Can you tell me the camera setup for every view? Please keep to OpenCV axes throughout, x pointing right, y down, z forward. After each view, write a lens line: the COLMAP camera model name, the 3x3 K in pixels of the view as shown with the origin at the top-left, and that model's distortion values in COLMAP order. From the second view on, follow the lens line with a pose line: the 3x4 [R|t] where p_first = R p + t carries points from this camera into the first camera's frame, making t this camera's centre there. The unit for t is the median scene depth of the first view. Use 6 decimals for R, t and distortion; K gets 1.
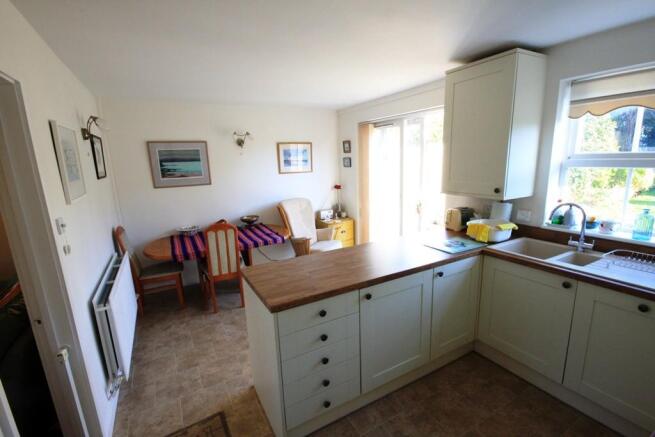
lens RADIAL K [[304.3, 0, 328.1], [0, 304.3, 224.8], [0, 0, 1]] dist [0.000857, -0.001212]
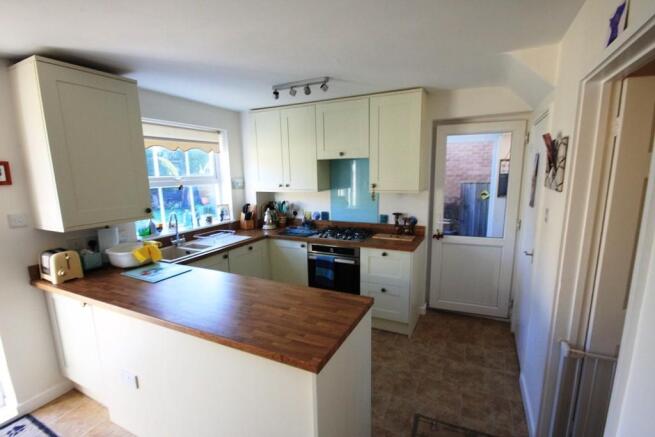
lens RADIAL K [[304.3, 0, 326.0], [0, 304.3, 221.9], [0, 0, 1]] dist [0.000857, -0.001212]
pose [[-0.554423, -0.092822, 0.827042, -0.803530], [0.223431, 0.940676, 0.255357, -0.258977], [-0.801682, 0.326363, -0.500793, 1.300770]]
